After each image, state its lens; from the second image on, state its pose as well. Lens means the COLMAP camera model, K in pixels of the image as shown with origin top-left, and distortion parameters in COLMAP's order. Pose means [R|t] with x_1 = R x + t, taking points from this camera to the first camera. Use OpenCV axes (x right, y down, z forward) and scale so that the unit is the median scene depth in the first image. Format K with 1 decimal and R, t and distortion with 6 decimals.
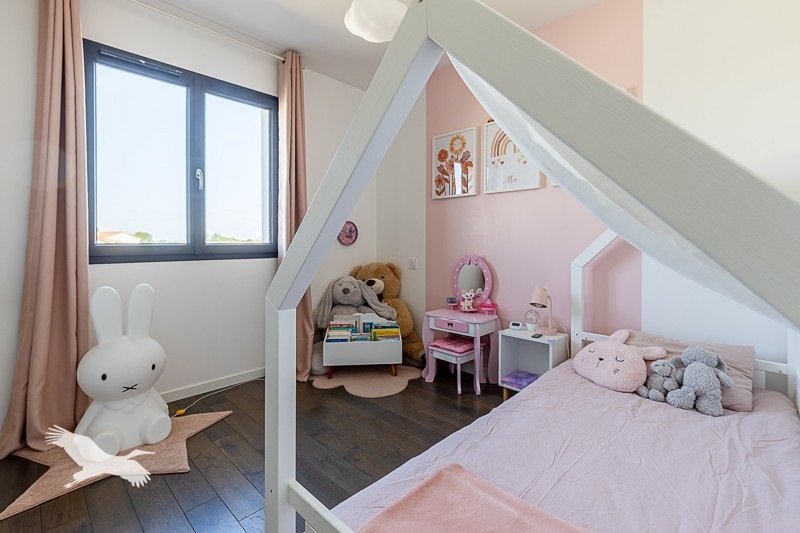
lens RADIAL K [[368.0, 0, 405.4], [0, 368.0, 241.7], [0, 0, 1]] dist [-0.000212, 0.000068]
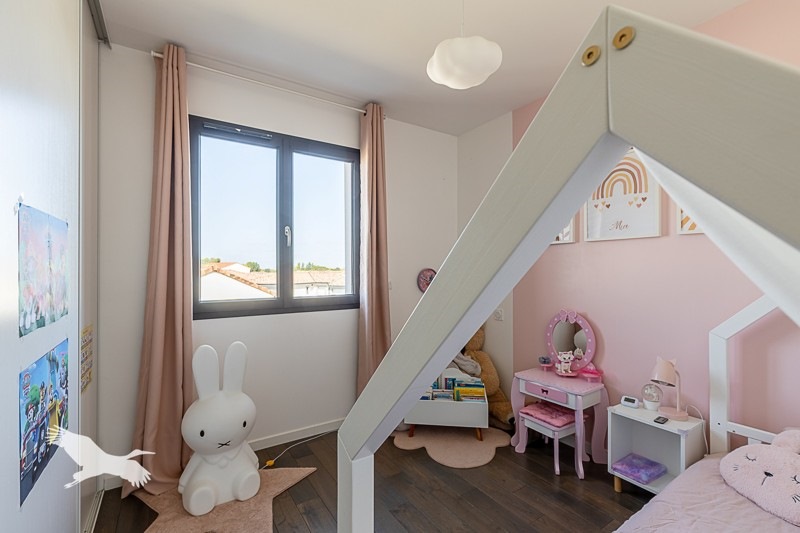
lens RADIAL K [[360.6, 0, 400.0], [0, 360.6, 266.5], [0, 0, 1]] dist [0.000305, -0.000348]
pose [[0.974176, -0.005236, -0.225727, -0.020984], [0.002114, 0.999899, -0.014070, -0.067000], [0.225778, 0.013229, 0.974089, 0.079707]]
